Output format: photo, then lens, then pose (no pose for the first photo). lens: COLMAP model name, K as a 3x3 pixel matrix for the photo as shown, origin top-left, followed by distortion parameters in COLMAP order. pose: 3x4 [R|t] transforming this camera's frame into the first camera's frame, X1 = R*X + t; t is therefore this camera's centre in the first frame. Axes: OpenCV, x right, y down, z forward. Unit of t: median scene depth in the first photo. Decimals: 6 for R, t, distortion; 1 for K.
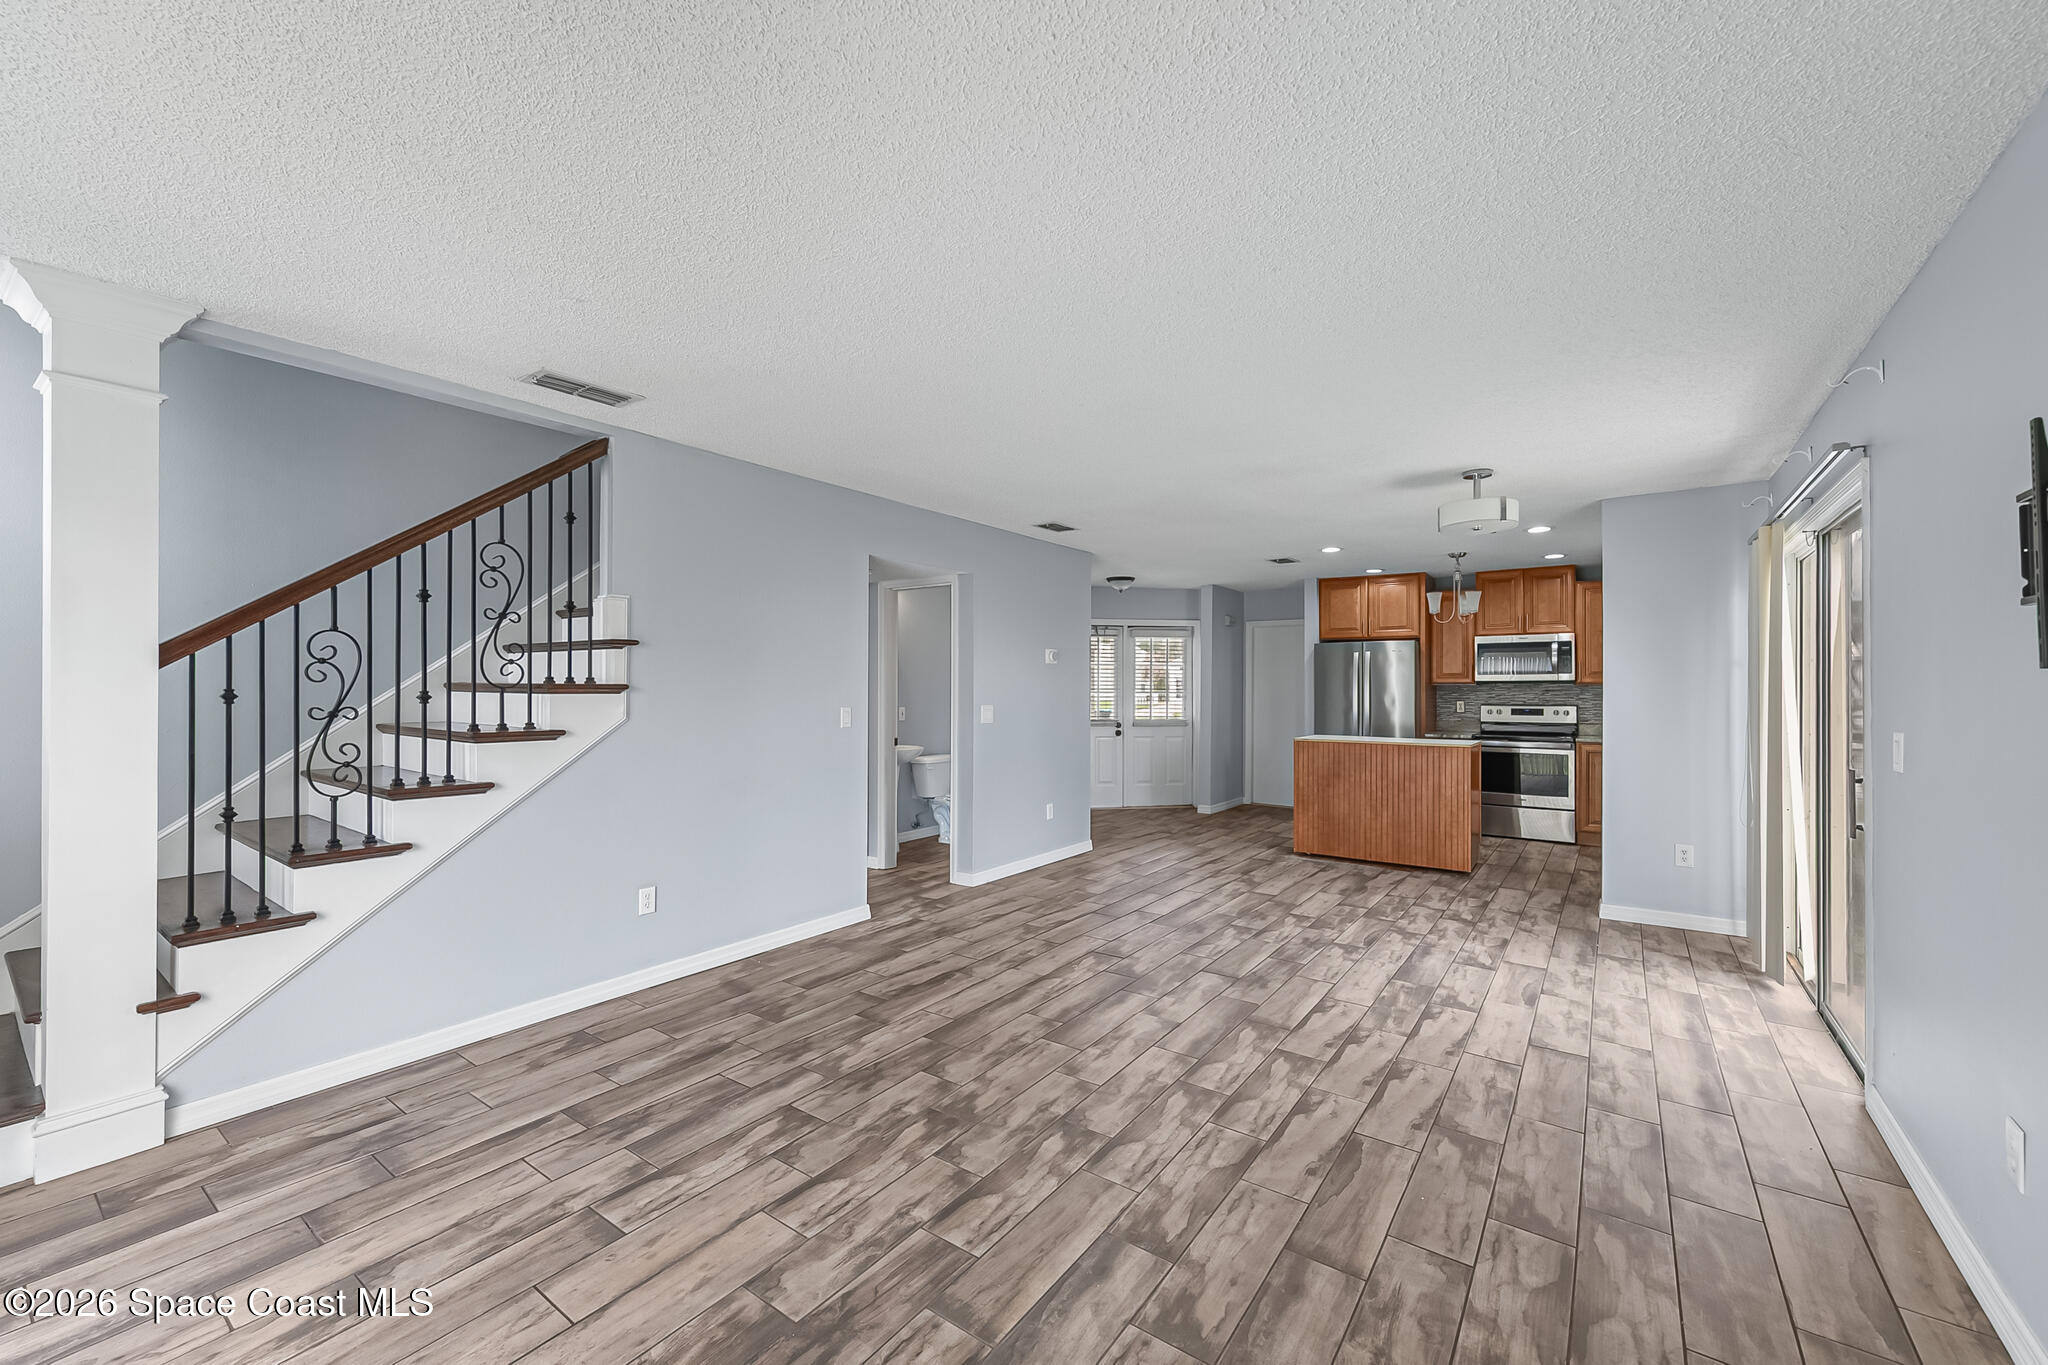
lens RADIAL K [[798.8, 0, 1025.4], [0, 798.8, 688.0], [0, 0, 1]] dist [0.006088, -0.000249]
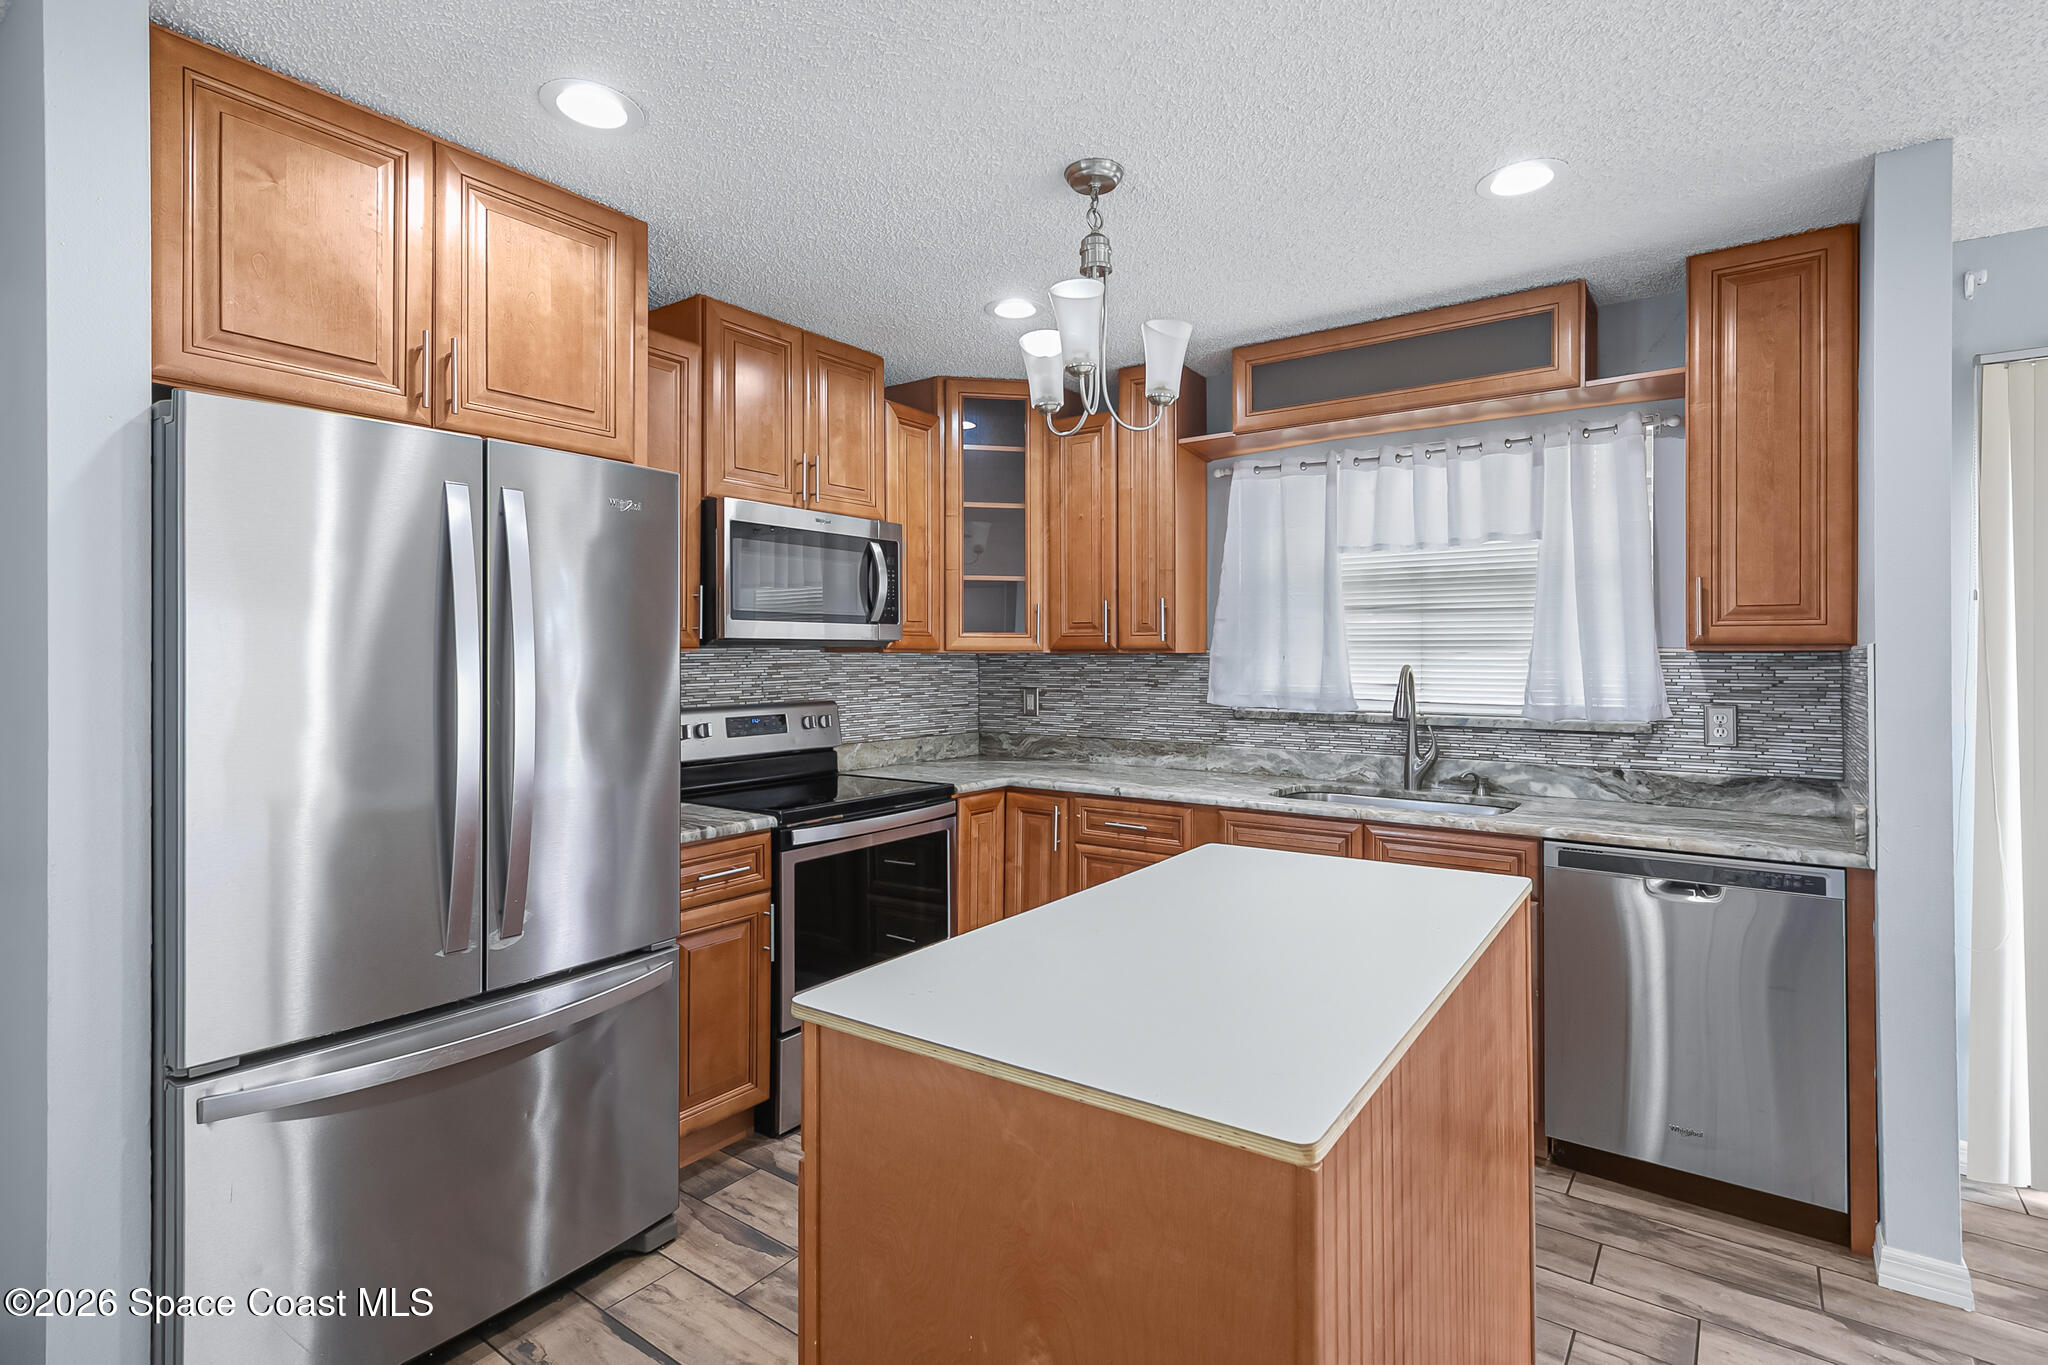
lens RADIAL K [[986.4, 0, 1019.4], [0, 986.4, 656.5], [0, 0, 1]] dist [0.009169, -0.000198]
pose [[-0.014840, 0.000789, 0.999890, 0.166781], [0.001590, 0.999998, -0.000766, -0.001248], [-0.999889, 0.001578, -0.014842, 0.862236]]
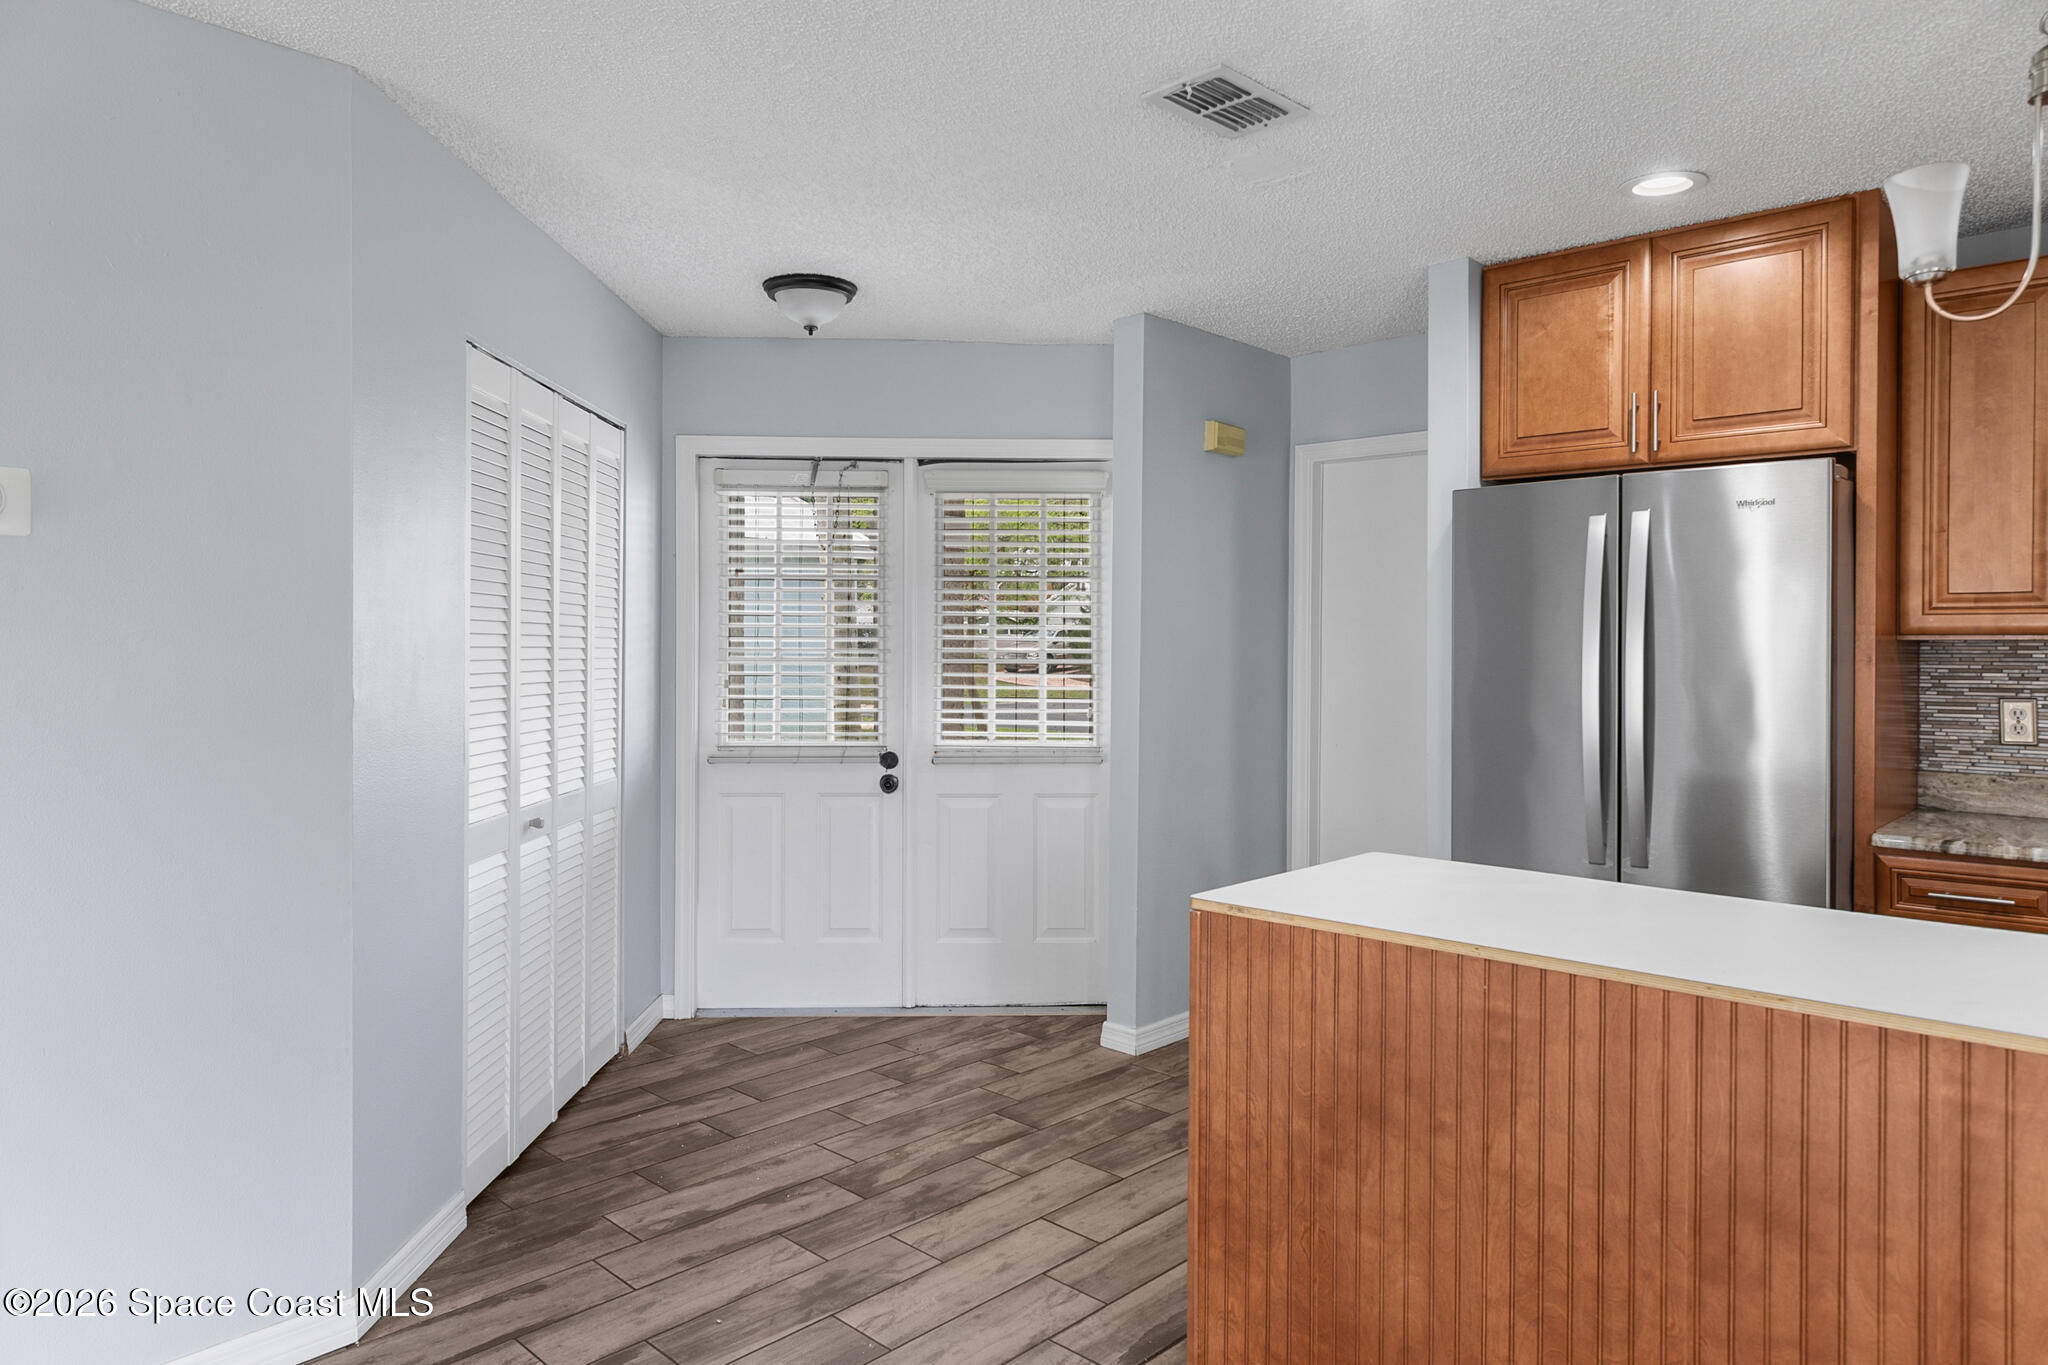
lens RADIAL K [[1306.1, 0, 1022.3], [0, 1306.1, 655.2], [0, 0, 1]] dist [0.000155, -0.000273]
pose [[0.993448, 0.003638, -0.114226, 0.273455], [-0.002920, 0.999975, 0.006448, -0.000269], [0.114246, -0.006073, 0.993434, 0.548318]]
